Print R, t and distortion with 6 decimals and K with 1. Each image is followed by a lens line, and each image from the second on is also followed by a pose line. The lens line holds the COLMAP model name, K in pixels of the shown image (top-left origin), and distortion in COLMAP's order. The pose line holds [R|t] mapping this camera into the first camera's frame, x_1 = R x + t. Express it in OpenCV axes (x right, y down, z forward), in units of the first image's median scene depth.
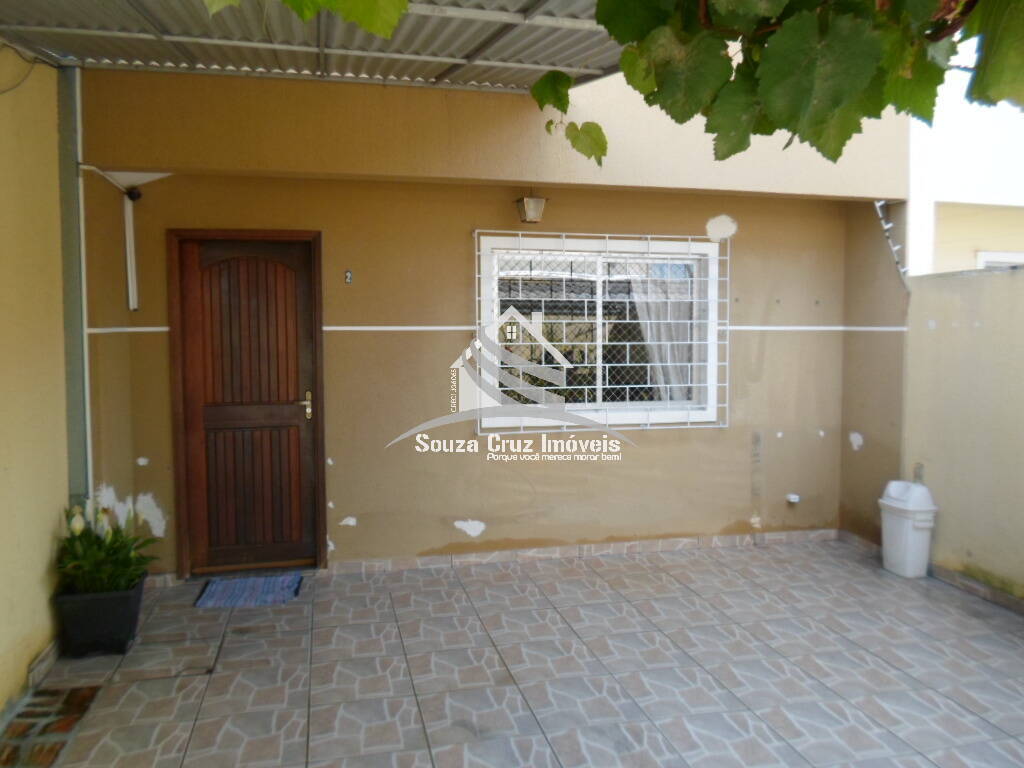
lens RADIAL K [[790.0, 0, 505.8], [0, 790.0, 372.6], [0, 0, 1]] dist [-0.003757, -0.004727]
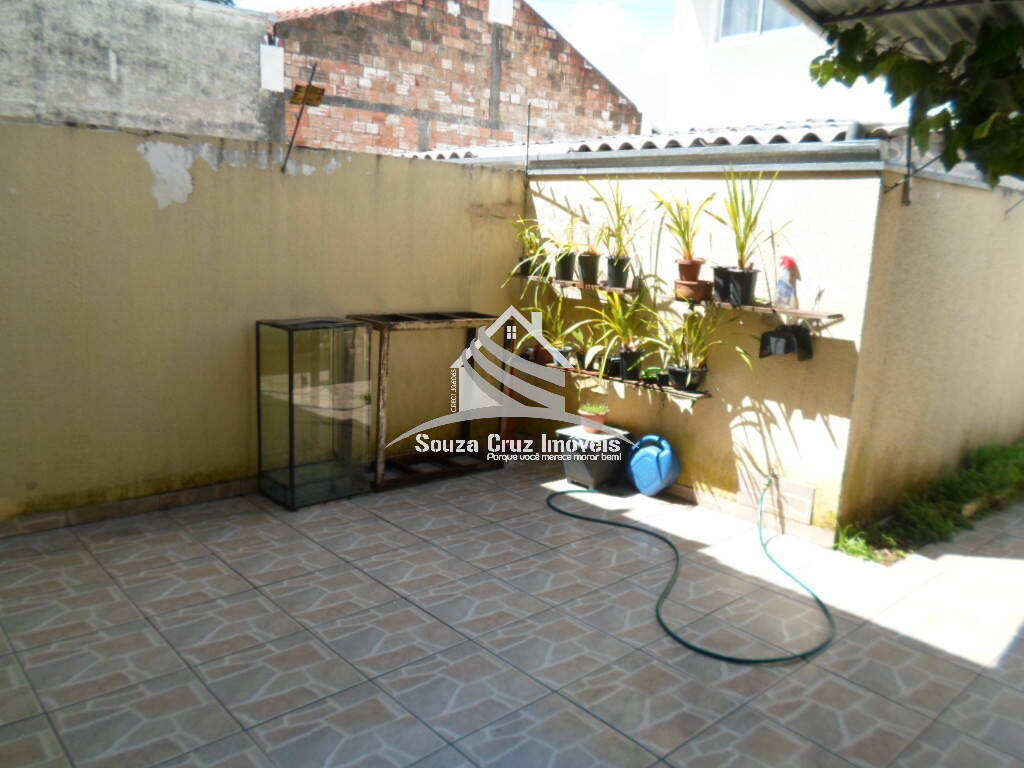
lens RADIAL K [[790.0, 0, 505.8], [0, 790.0, 372.6], [0, 0, 1]] dist [-0.003757, -0.004727]
pose [[-0.475970, -0.180687, 0.860700, -0.330438], [0.003437, 0.978277, 0.207271, -0.049616], [-0.879455, 0.101614, -0.465010, 1.012119]]
